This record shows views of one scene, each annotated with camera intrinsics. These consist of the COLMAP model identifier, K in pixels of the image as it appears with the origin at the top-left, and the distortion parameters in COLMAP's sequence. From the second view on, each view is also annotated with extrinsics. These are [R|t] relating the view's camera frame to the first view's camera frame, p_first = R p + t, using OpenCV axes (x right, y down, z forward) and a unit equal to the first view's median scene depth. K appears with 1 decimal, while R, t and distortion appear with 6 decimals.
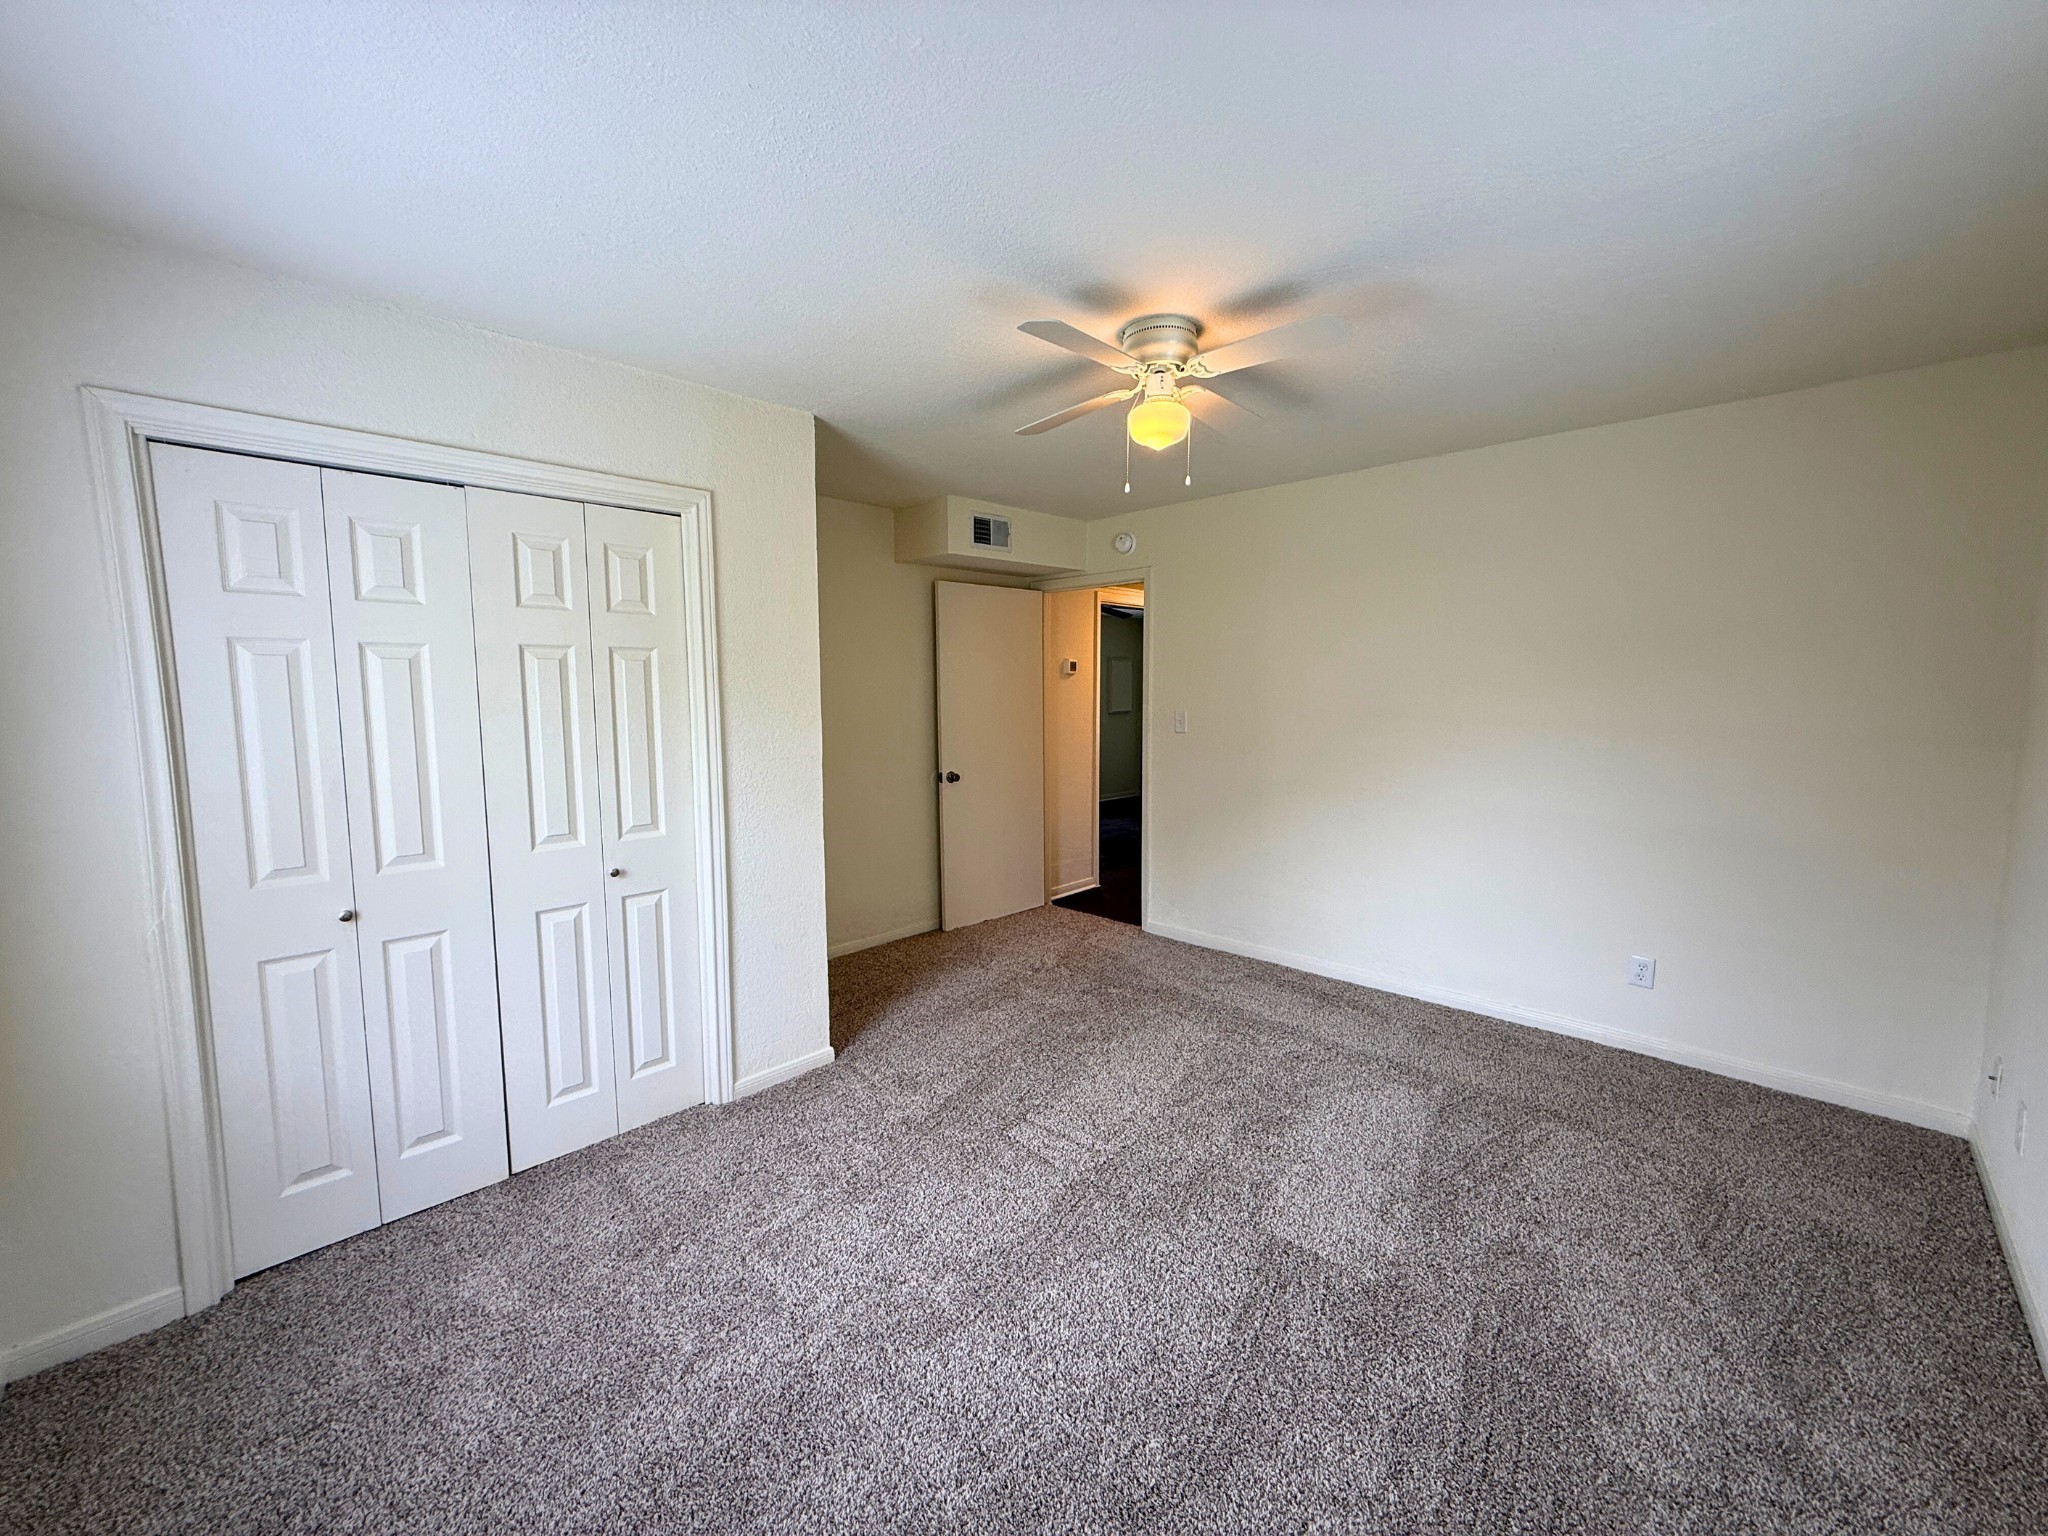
lens RADIAL K [[811.3, 0, 1019.1], [0, 811.3, 770.6], [0, 0, 1]] dist [0.000177, -0.000256]
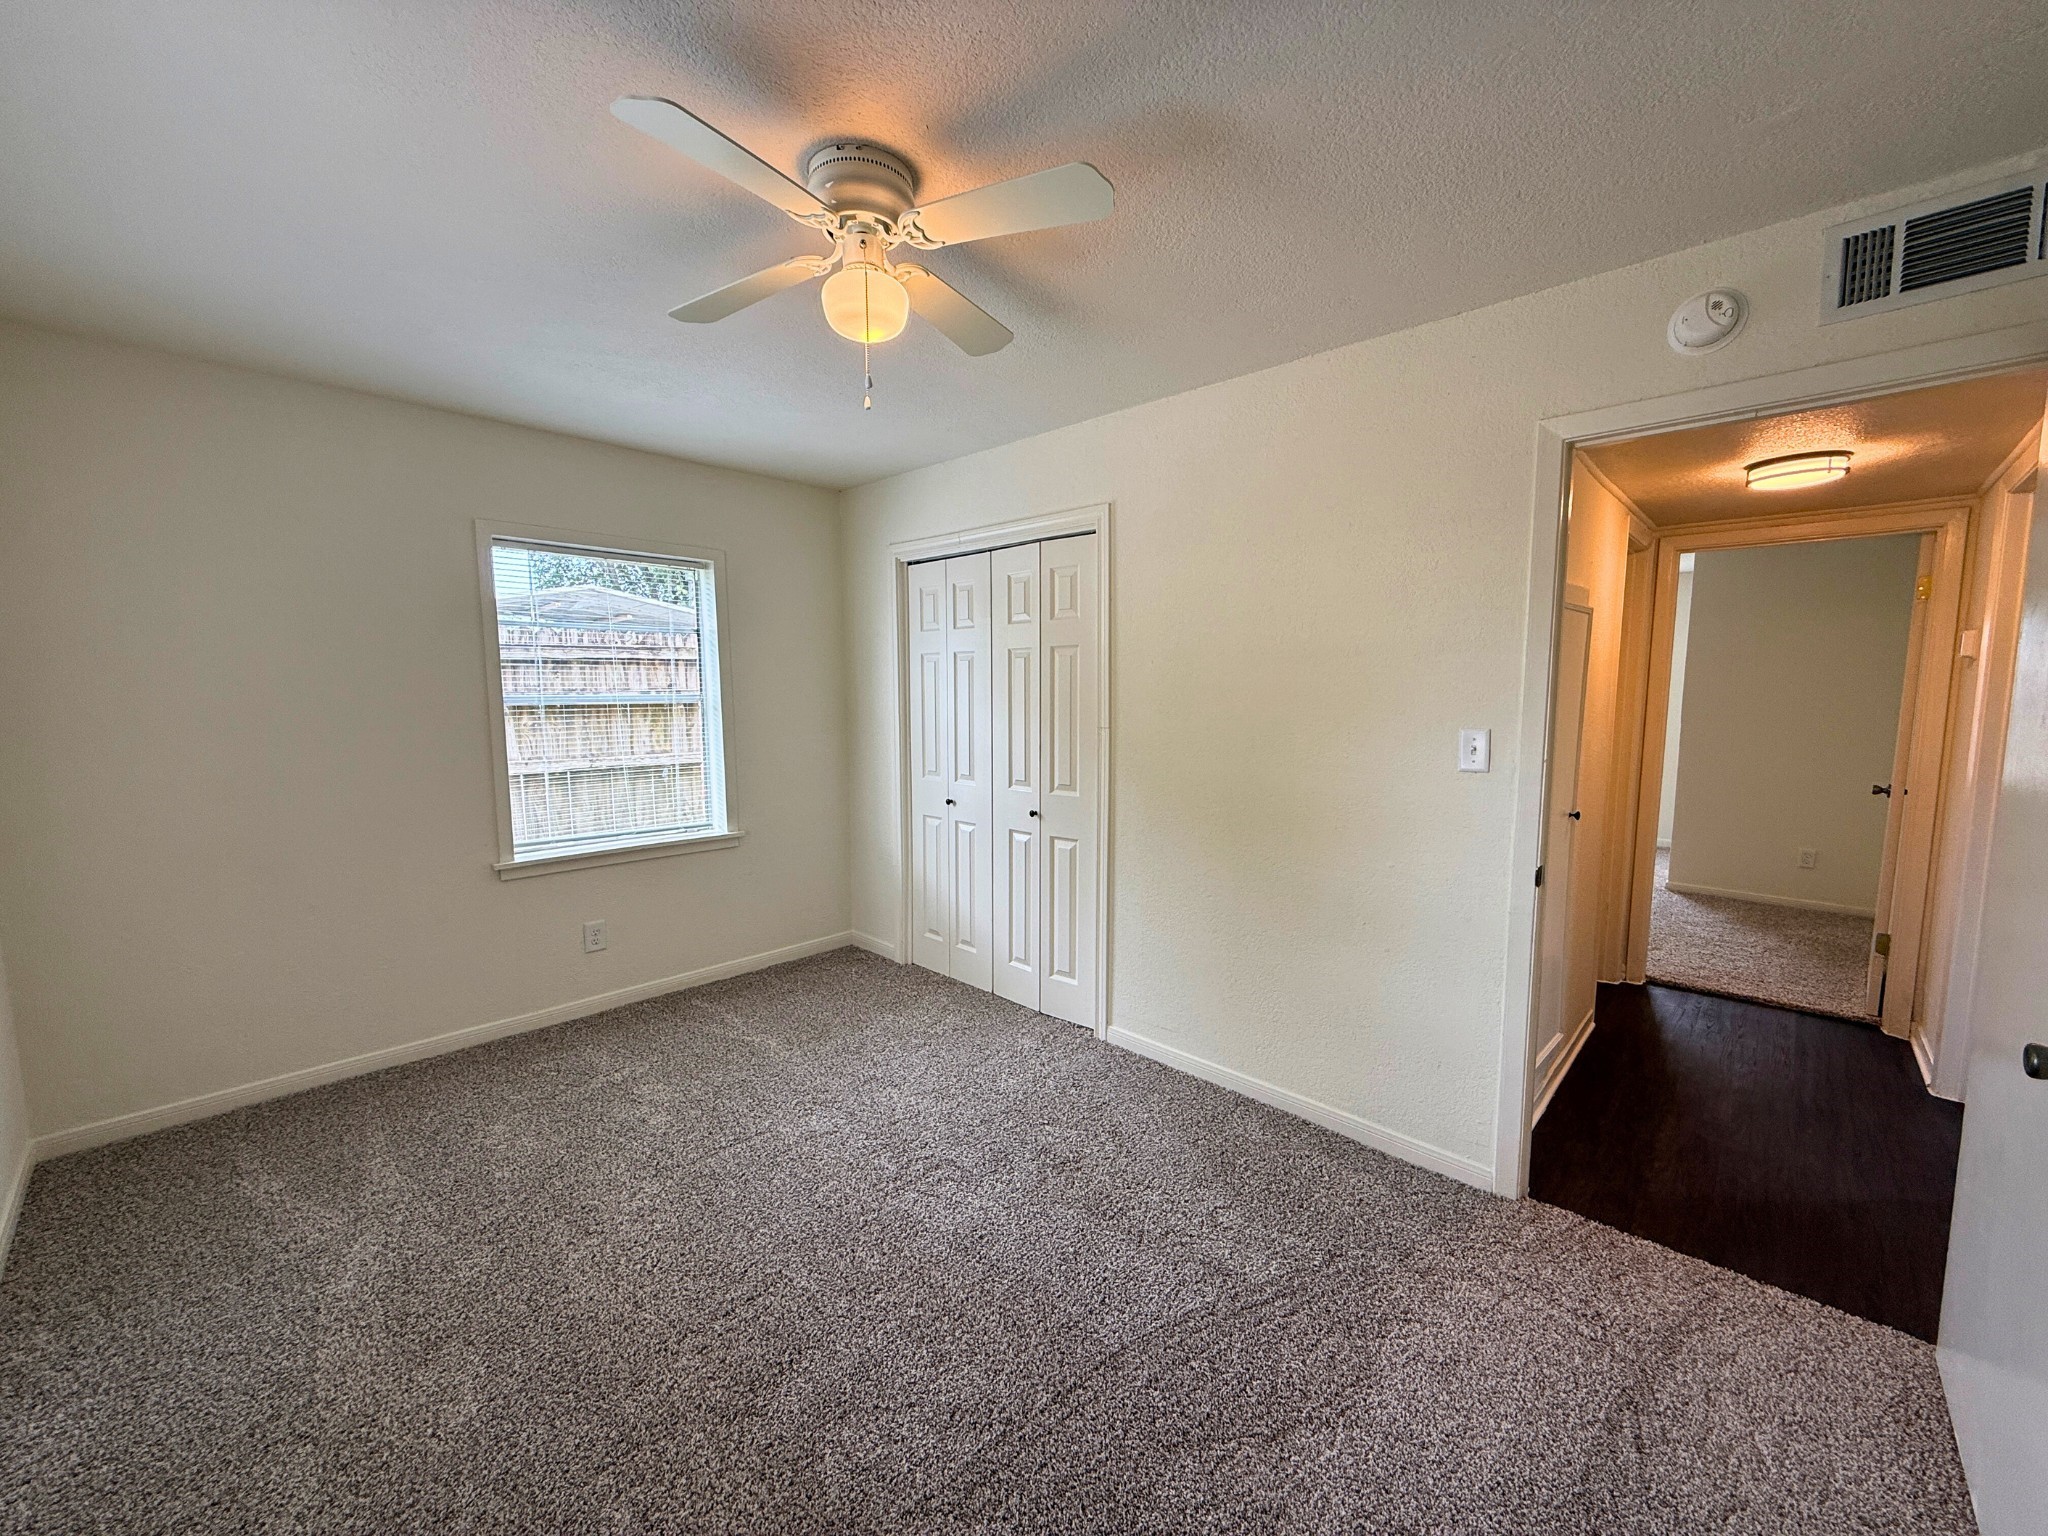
lens RADIAL K [[811.3, 0, 1019.1], [0, 811.3, 770.6], [0, 0, 1]] dist [0.000177, -0.000256]
pose [[0.026813, 0.119701, -0.992448, 0.936094], [-0.099991, 0.988147, 0.116481, -0.113057], [0.994627, 0.096113, 0.038464, 1.043021]]
